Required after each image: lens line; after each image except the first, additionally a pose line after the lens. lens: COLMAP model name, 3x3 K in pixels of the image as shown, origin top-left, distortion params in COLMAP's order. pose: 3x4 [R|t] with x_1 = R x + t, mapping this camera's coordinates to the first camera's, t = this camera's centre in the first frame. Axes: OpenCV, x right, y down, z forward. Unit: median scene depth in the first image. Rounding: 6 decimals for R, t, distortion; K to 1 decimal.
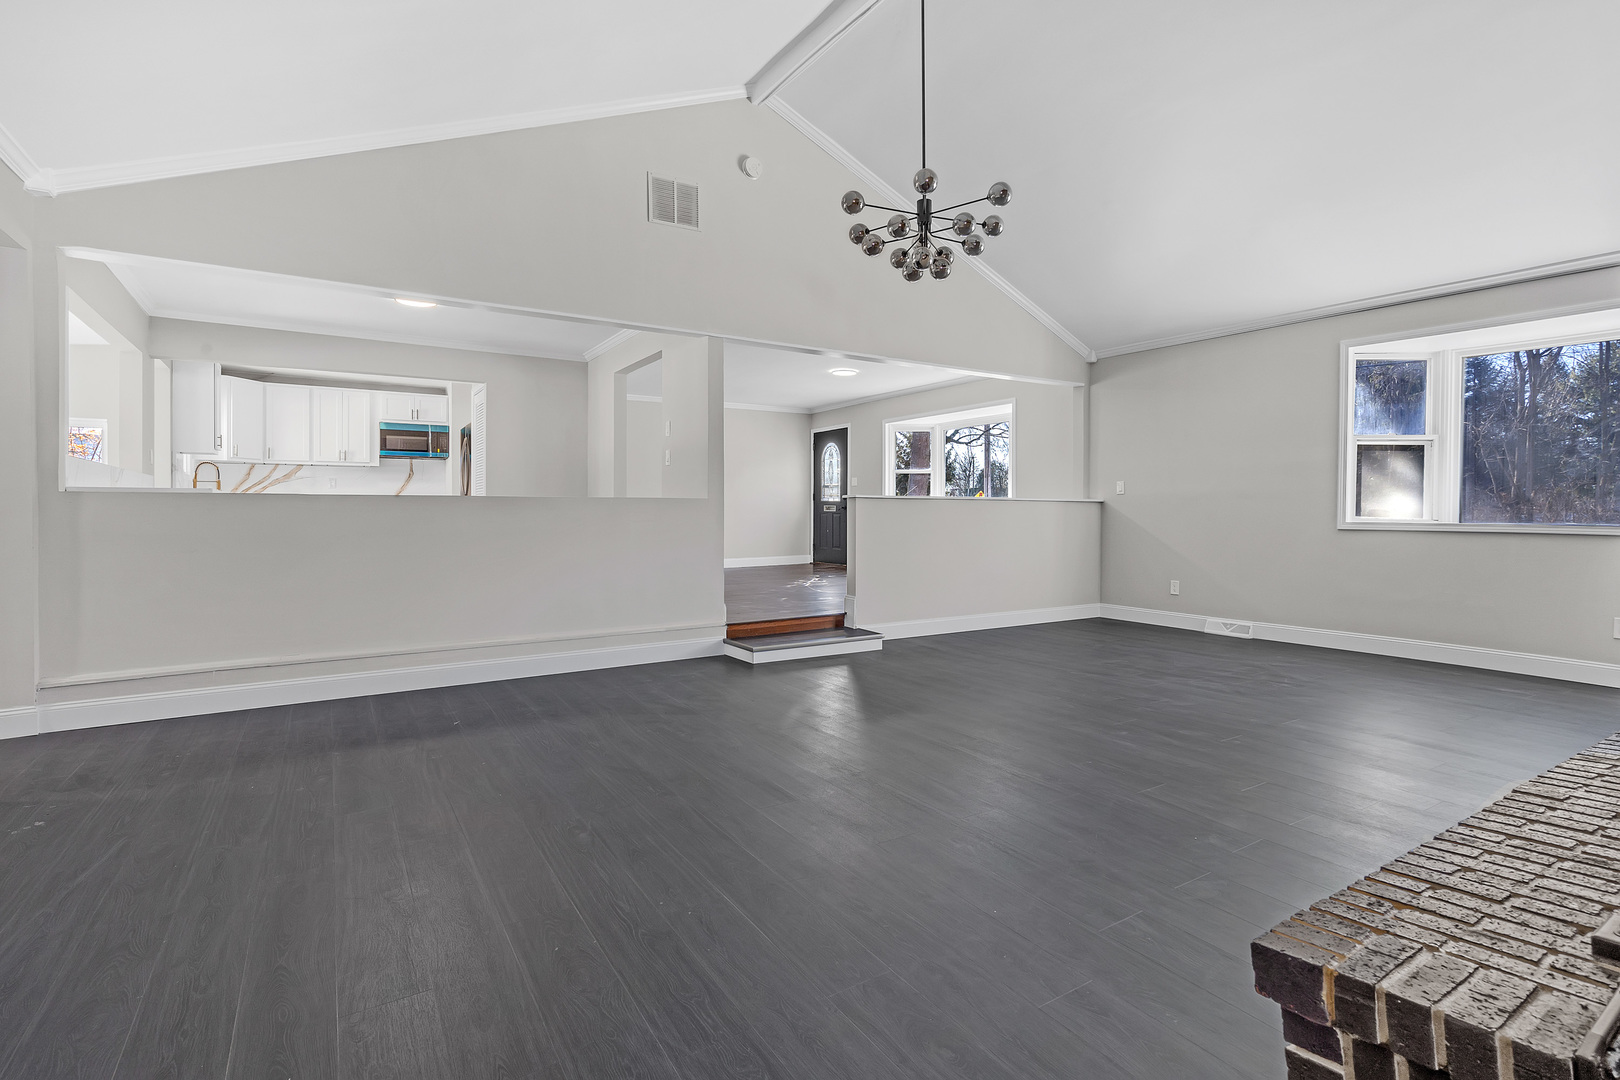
lens RADIAL K [[757.3, 0, 818.9], [0, 757.3, 523.8], [0, 0, 1]] dist [-0.000759, -0.000560]
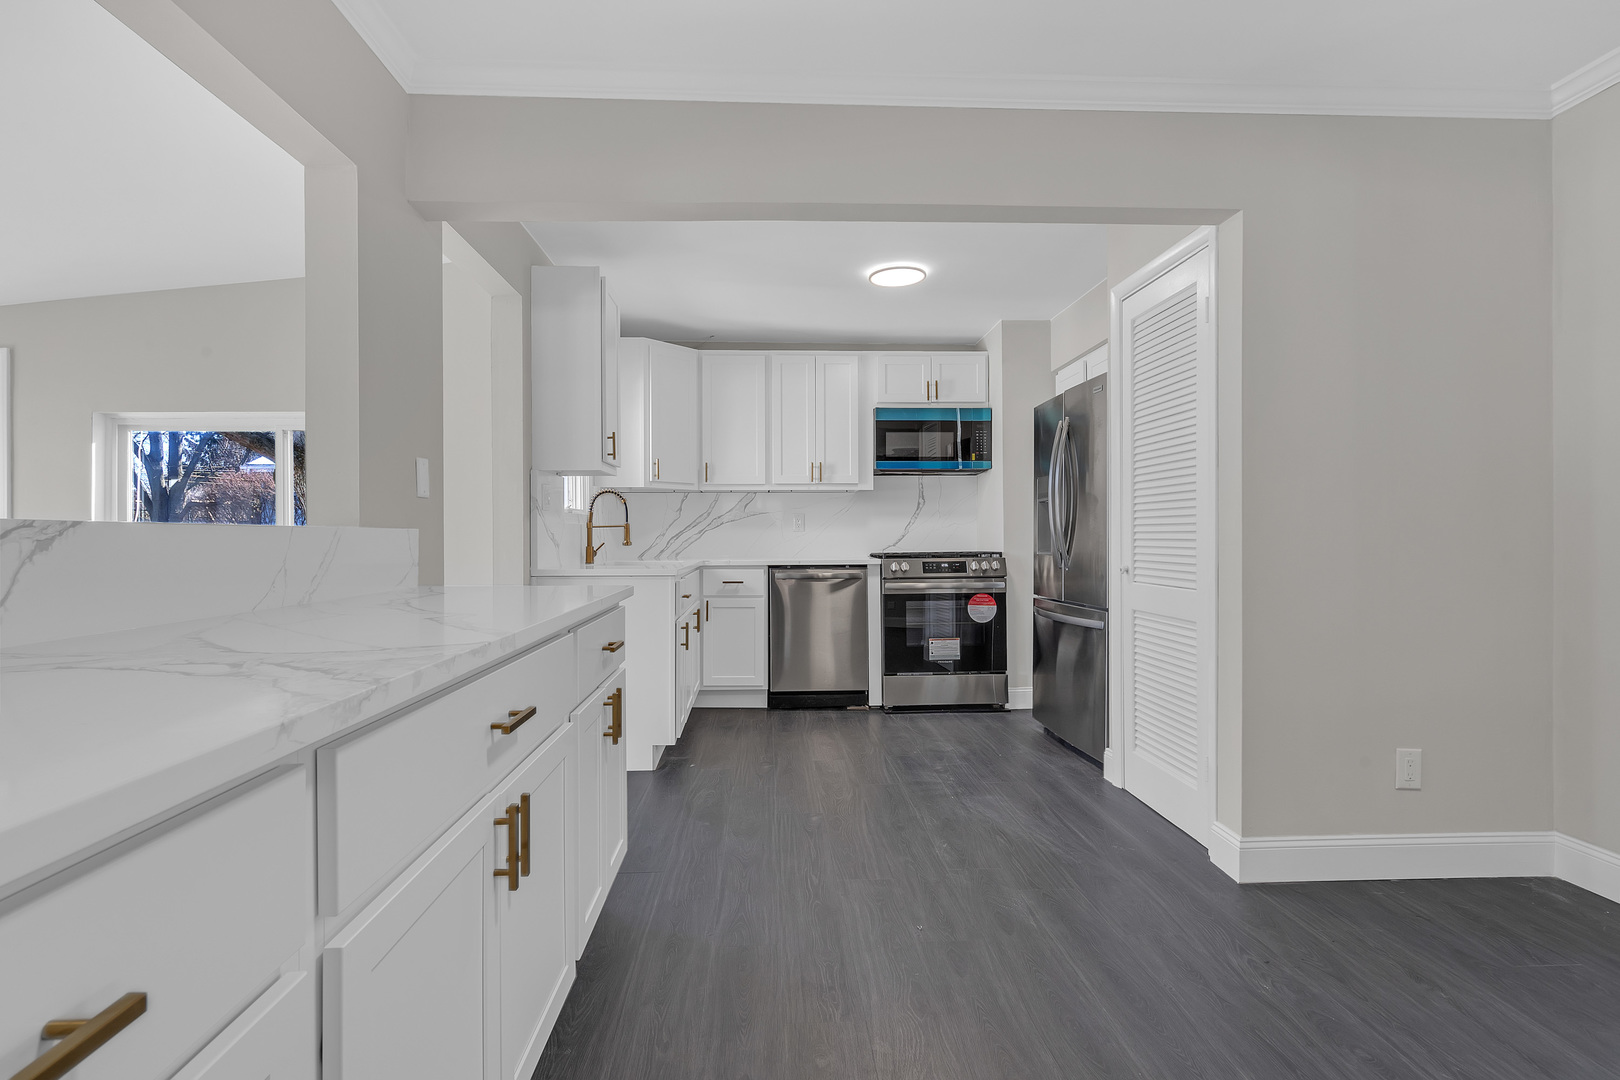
lens RADIAL K [[757.3, 0, 808.5], [0, 757.3, 534.9], [0, 0, 1]] dist [-0.000759, -0.000560]
pose [[0.862731, 0.003228, -0.505653, -0.348335], [-0.007817, 0.999945, -0.006953, -0.040227], [0.505602, 0.009951, 0.862709, 0.513246]]
